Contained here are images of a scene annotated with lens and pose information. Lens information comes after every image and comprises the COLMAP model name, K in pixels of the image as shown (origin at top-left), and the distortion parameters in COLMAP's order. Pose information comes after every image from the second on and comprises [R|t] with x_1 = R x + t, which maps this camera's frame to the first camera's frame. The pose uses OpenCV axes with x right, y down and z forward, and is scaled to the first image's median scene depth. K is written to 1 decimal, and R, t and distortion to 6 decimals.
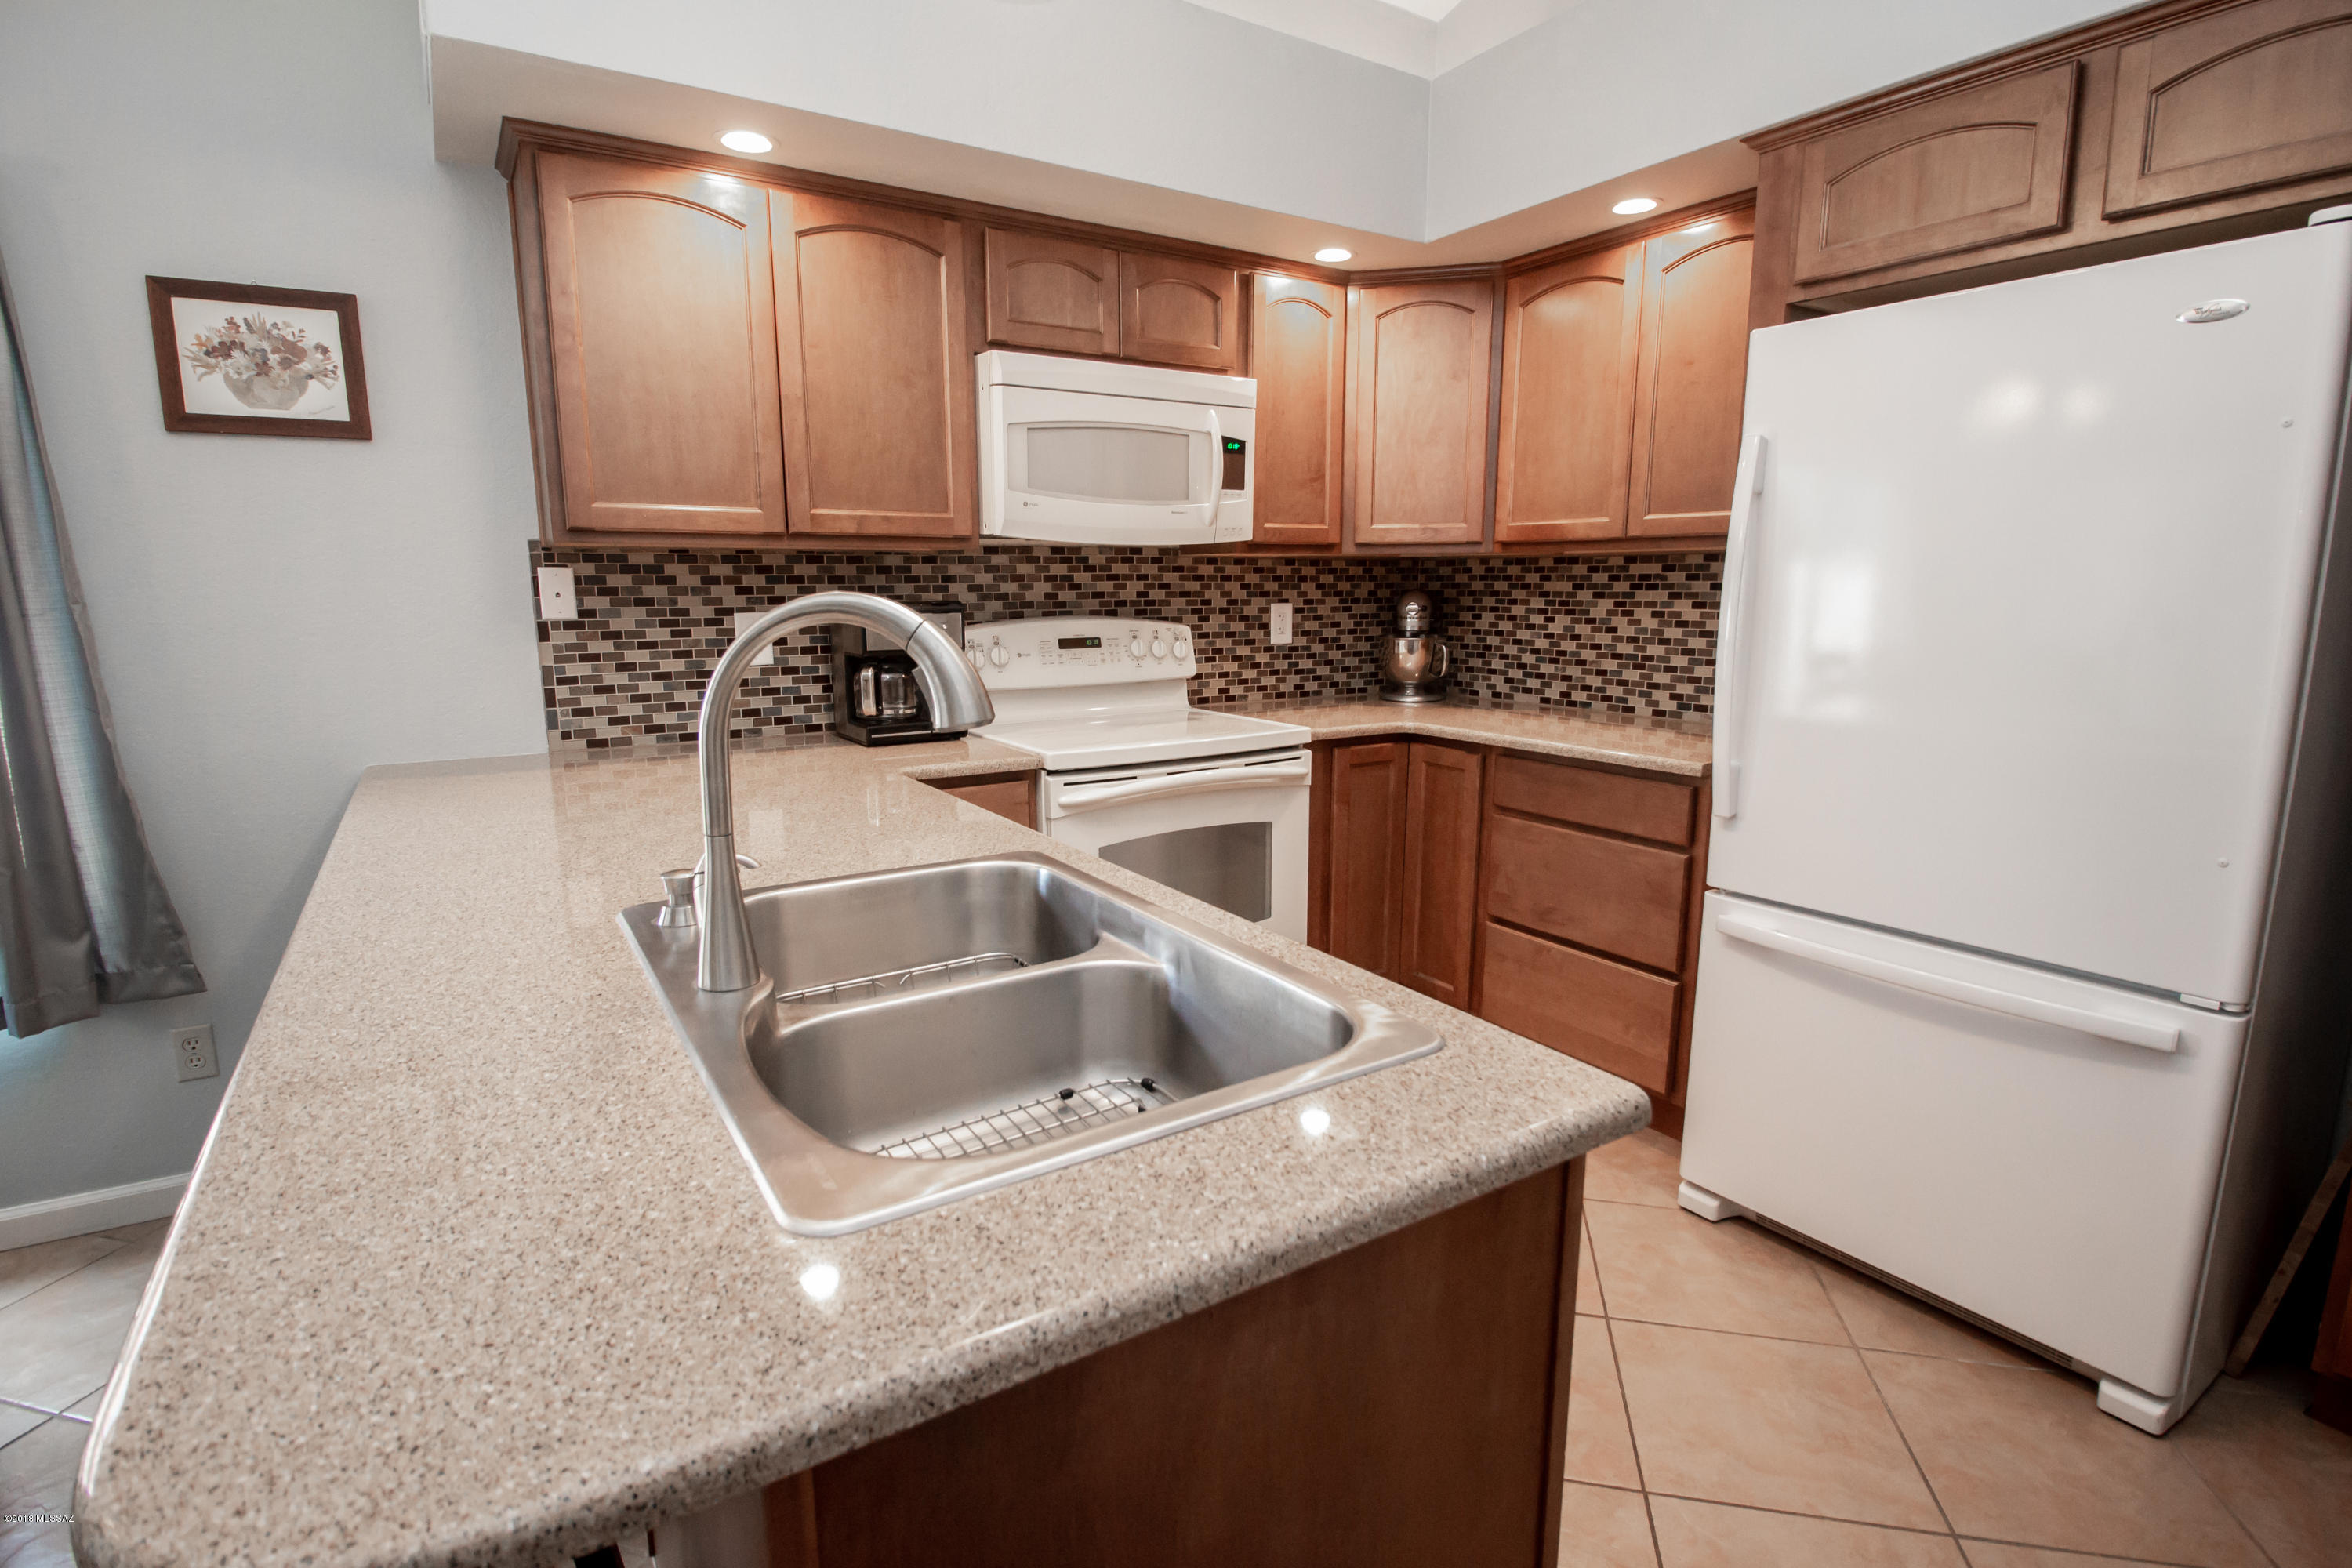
lens RADIAL K [[1142.4, 0, 1178.1], [0, 1142.4, 785.5], [0, 0, 1]] dist [-0.002202, -0.012453]
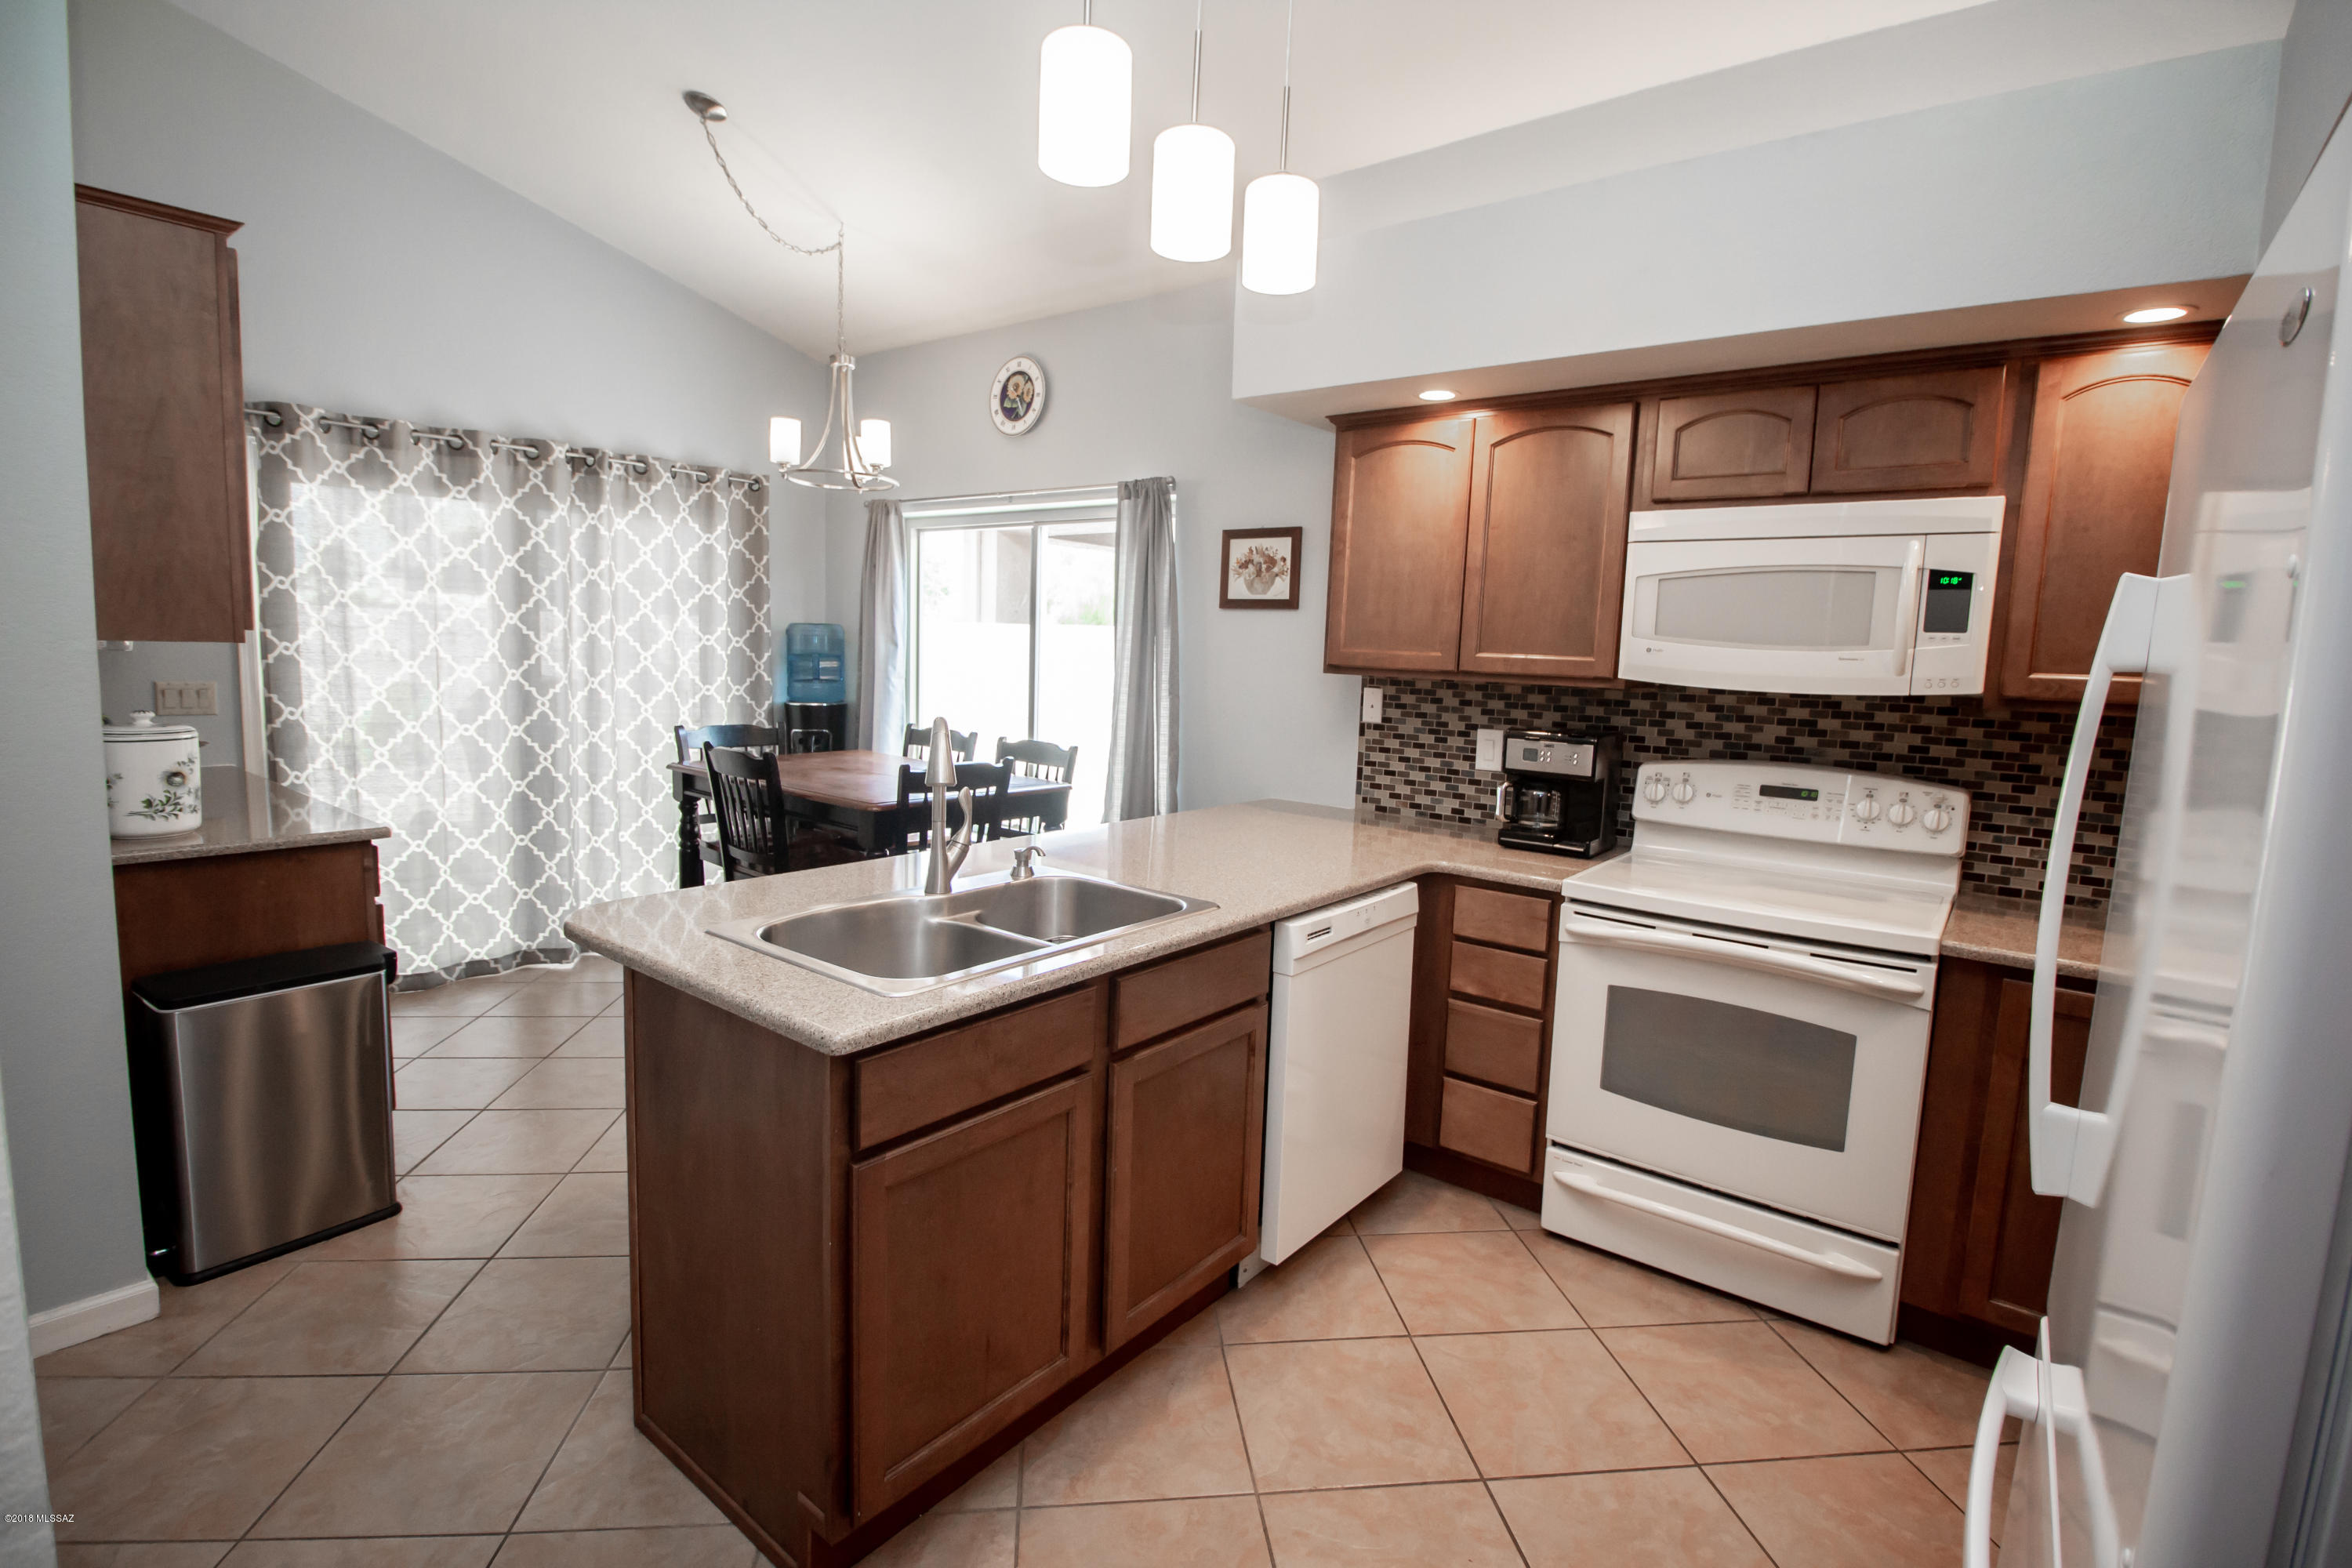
lens RADIAL K [[1087.3, 0, 1181.2], [0, 1087.3, 773.9], [0, 0, 1]] dist [-0.000555, -0.013404]
pose [[0.331715, 0.121983, -0.935460, 0.700043], [-0.205322, 0.977170, 0.054615, -0.105308], [0.920765, 0.173954, 0.349188, 0.285052]]
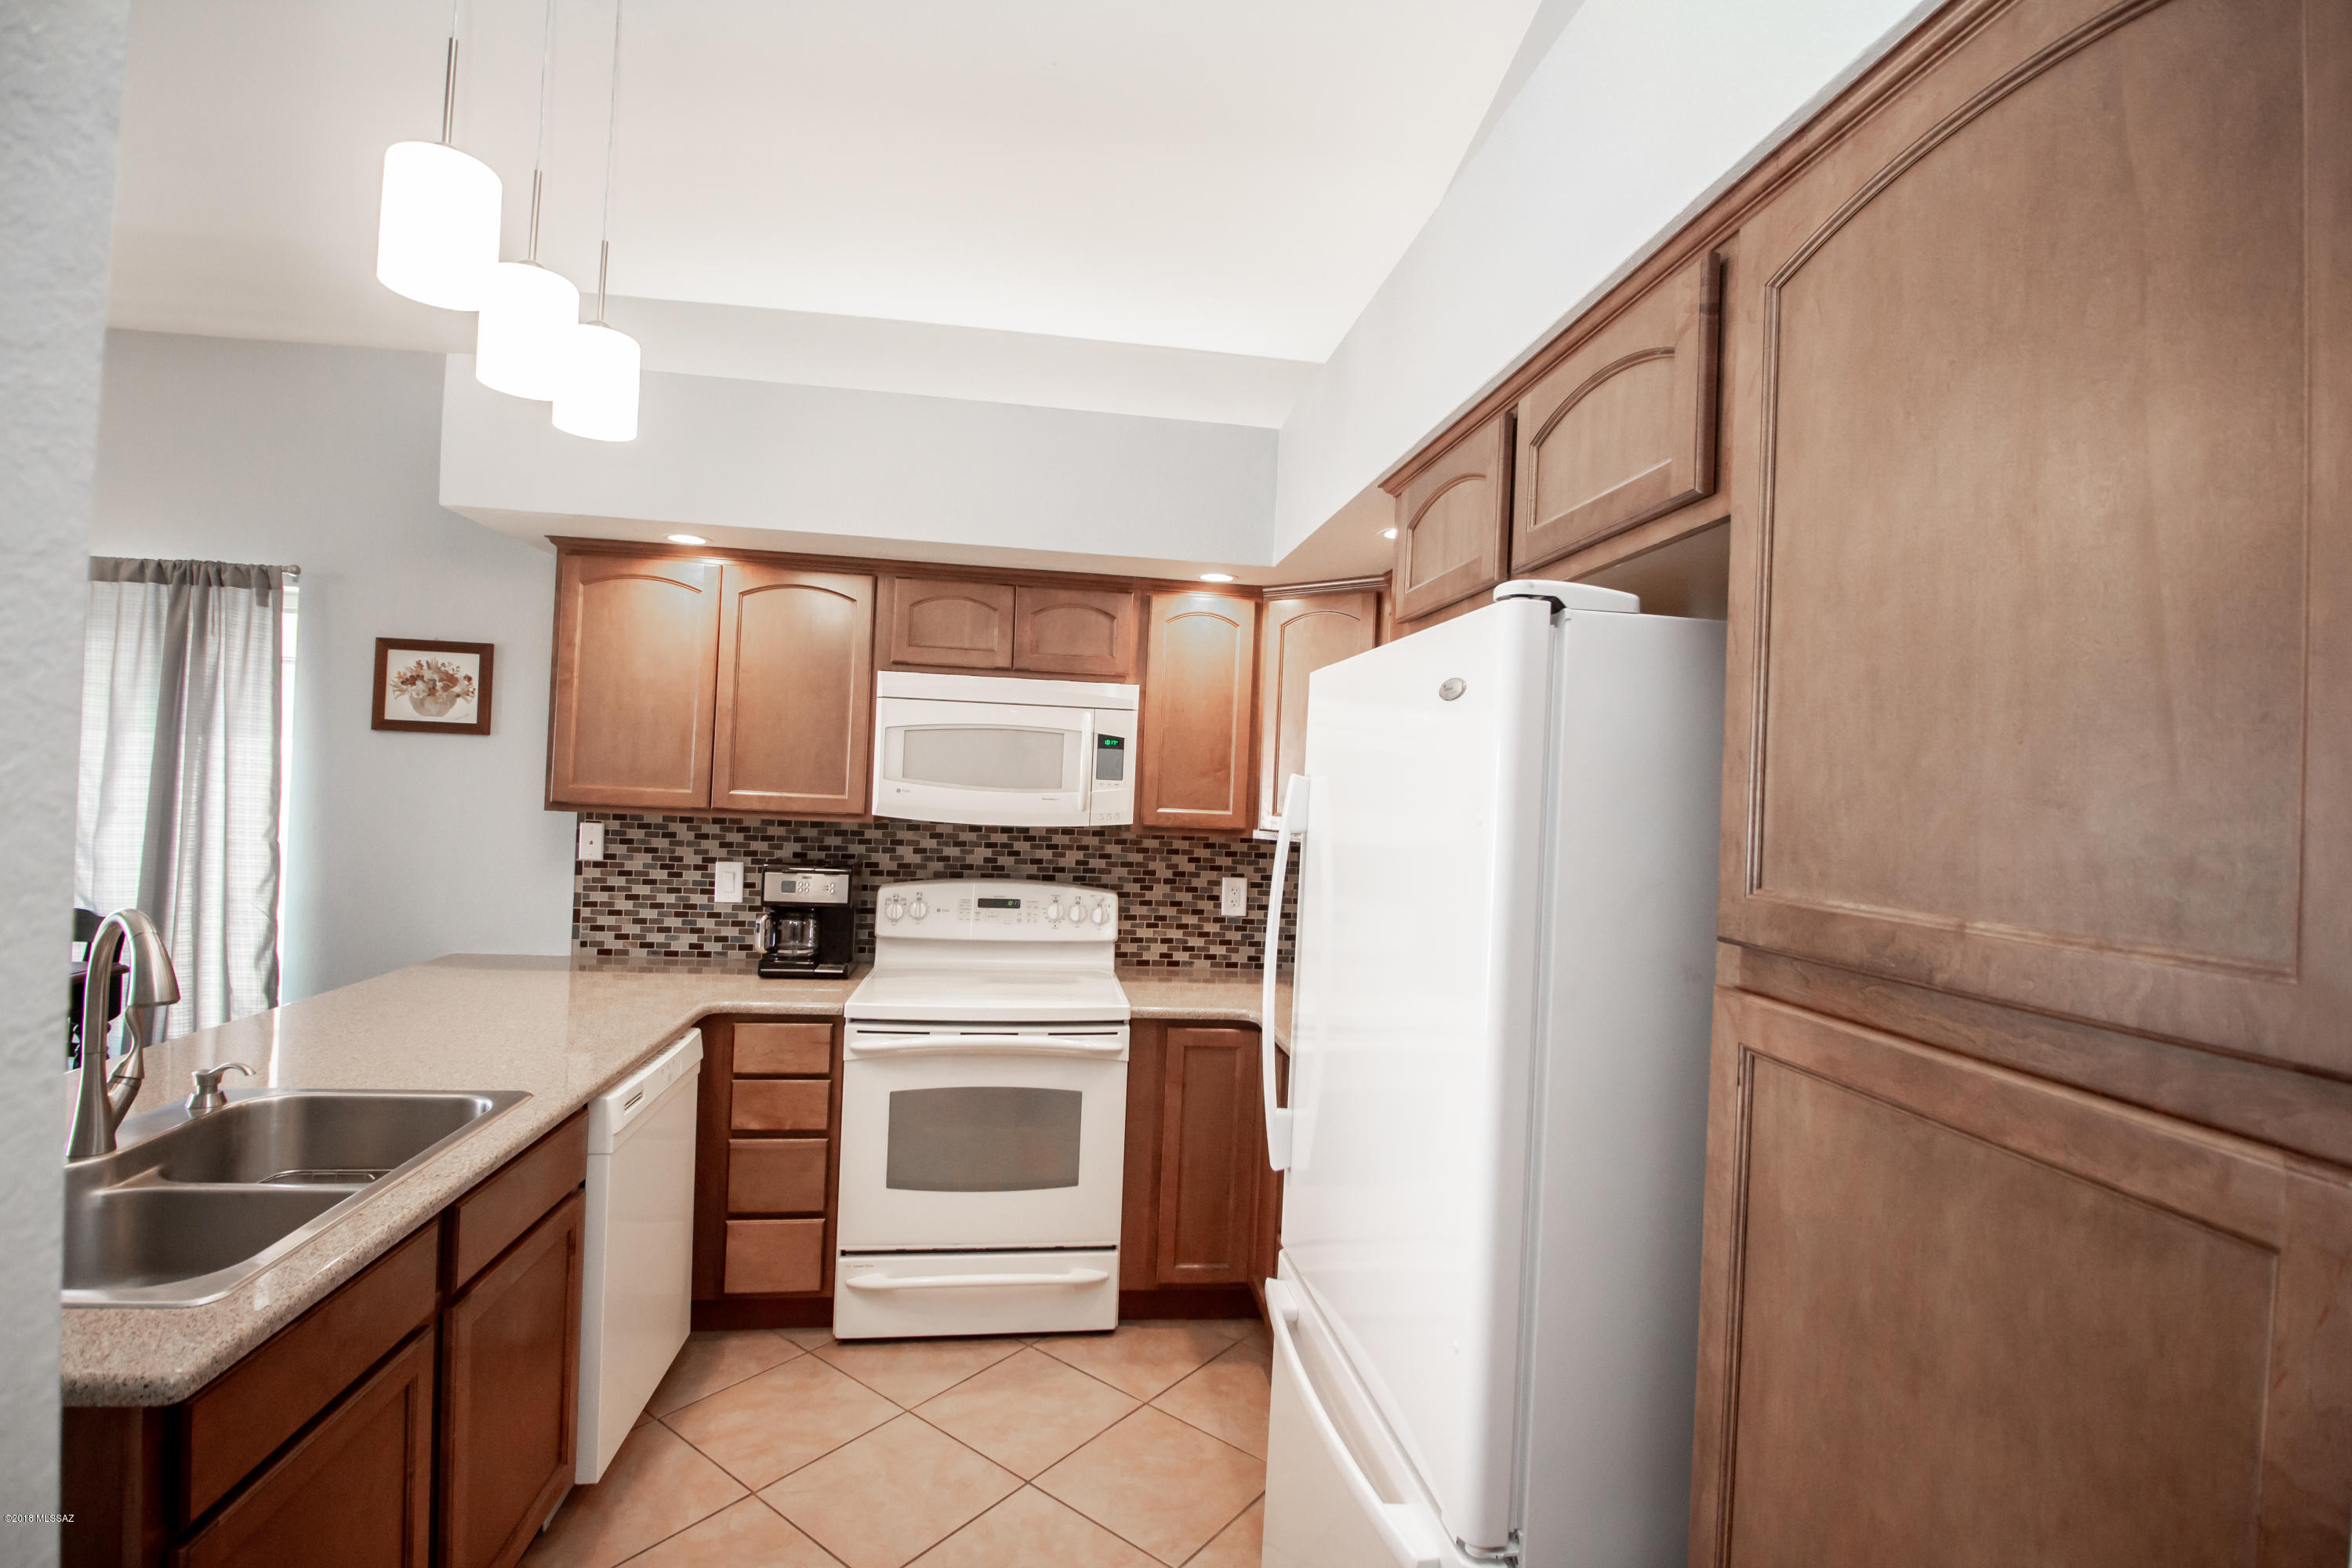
lens RADIAL K [[1087.3, 0, 1177.9], [0, 1087.3, 777.6], [0, 0, 1]] dist [-0.000555, -0.013404]
pose [[0.908216, 0.038927, -0.416688, 0.641232], [-0.118447, 0.978864, -0.166721, -0.106836], [0.401391, 0.200774, 0.893630, 0.088097]]
